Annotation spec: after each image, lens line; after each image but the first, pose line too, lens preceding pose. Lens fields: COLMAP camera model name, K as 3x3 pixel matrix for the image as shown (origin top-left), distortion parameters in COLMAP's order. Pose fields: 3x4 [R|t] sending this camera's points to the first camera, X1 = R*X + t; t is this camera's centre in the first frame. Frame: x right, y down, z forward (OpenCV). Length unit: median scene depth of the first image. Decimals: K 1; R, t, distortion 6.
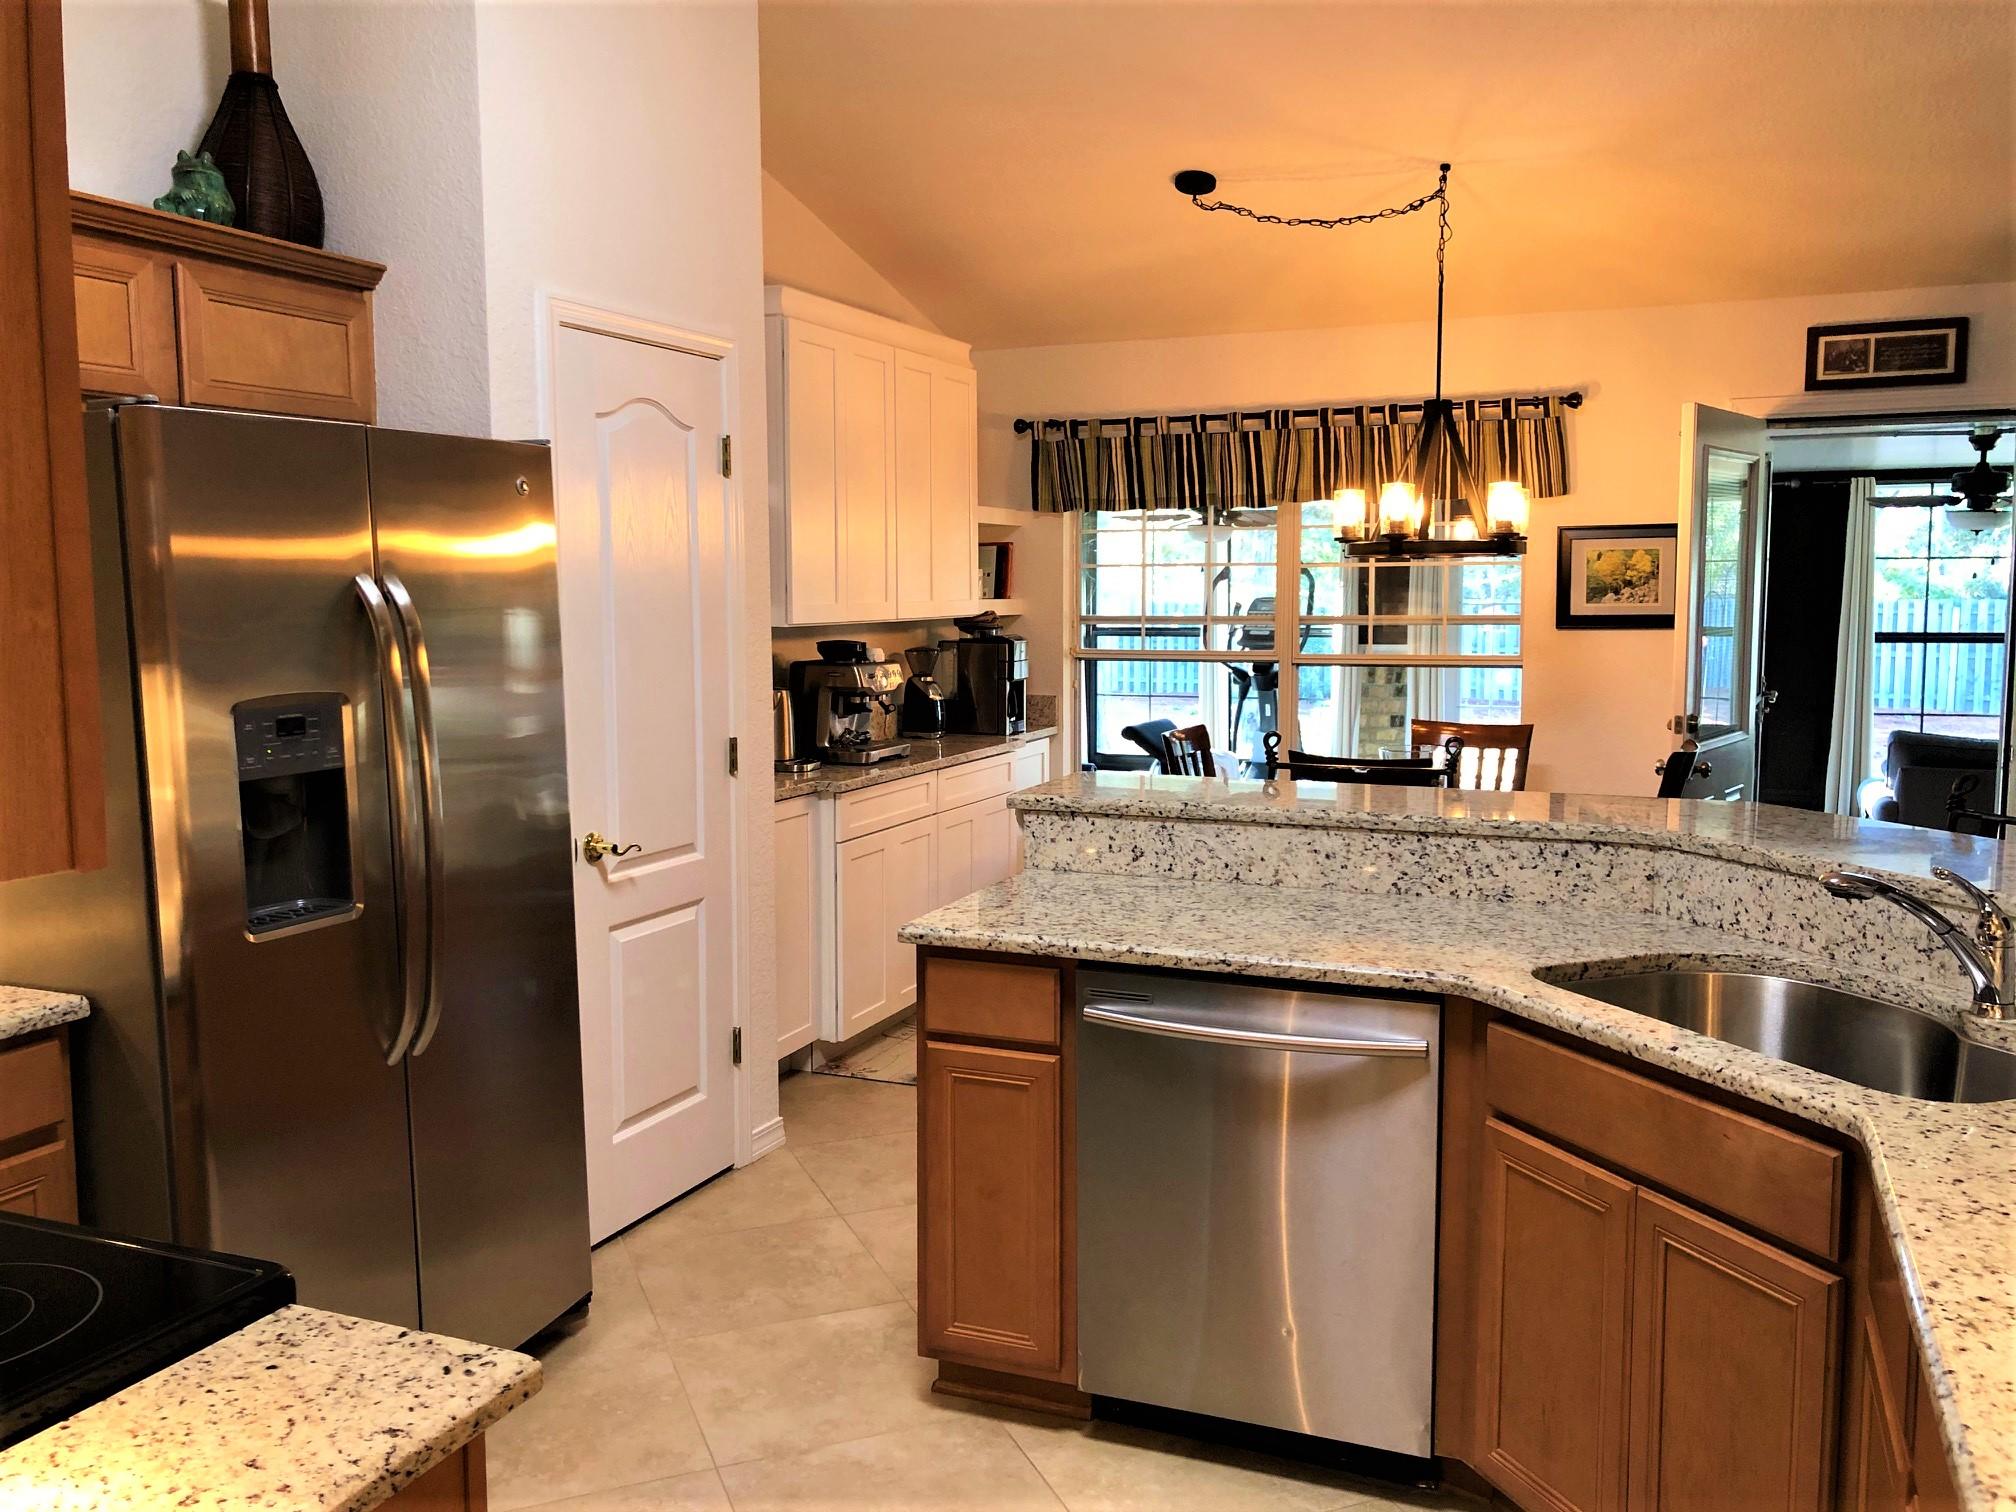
lens RADIAL K [[1634.3, 0, 1001.4], [0, 1634.3, 748.8], [0, 0, 1]] dist [0.022107, -0.032928]
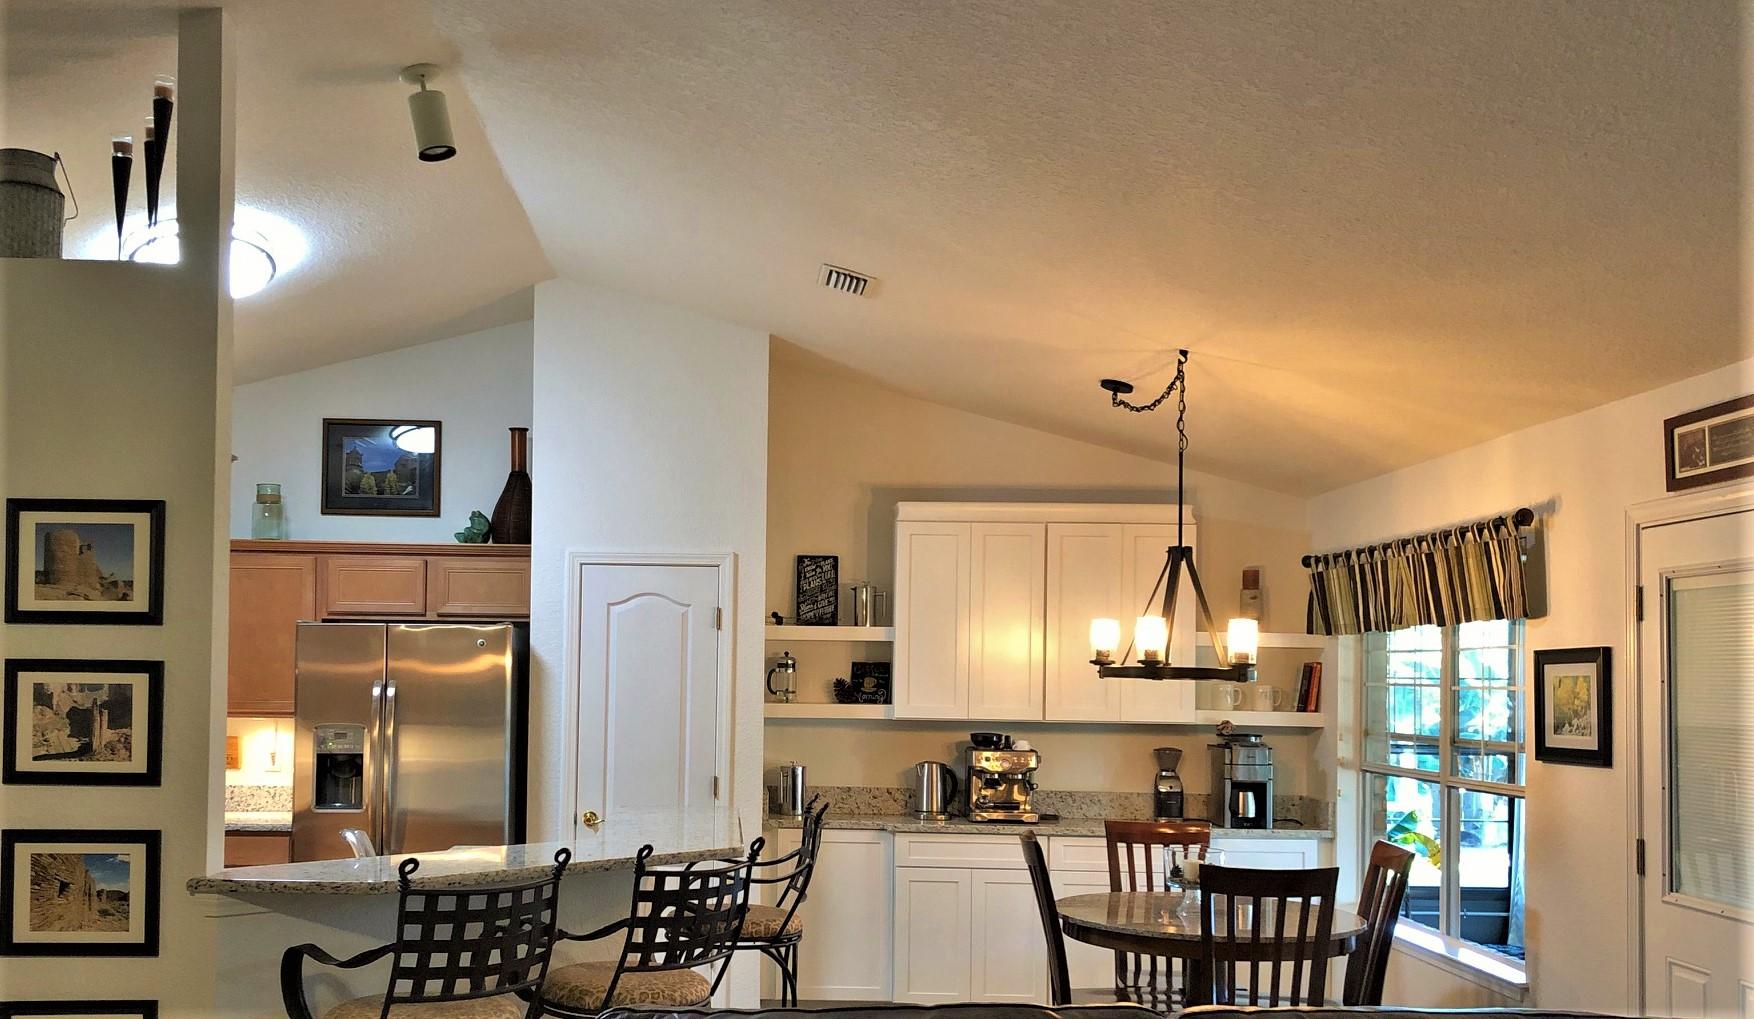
lens RADIAL K [[1691.3, 0, 806.6], [0, 1691.3, 618.8], [0, 0, 1]] dist [0.061280, 0.000000]
pose [[0.408973, -0.018890, -0.912351, 1.069713], [-0.110656, 0.991381, -0.070129, -0.040724], [0.905812, 0.129638, 0.403358, 0.238326]]
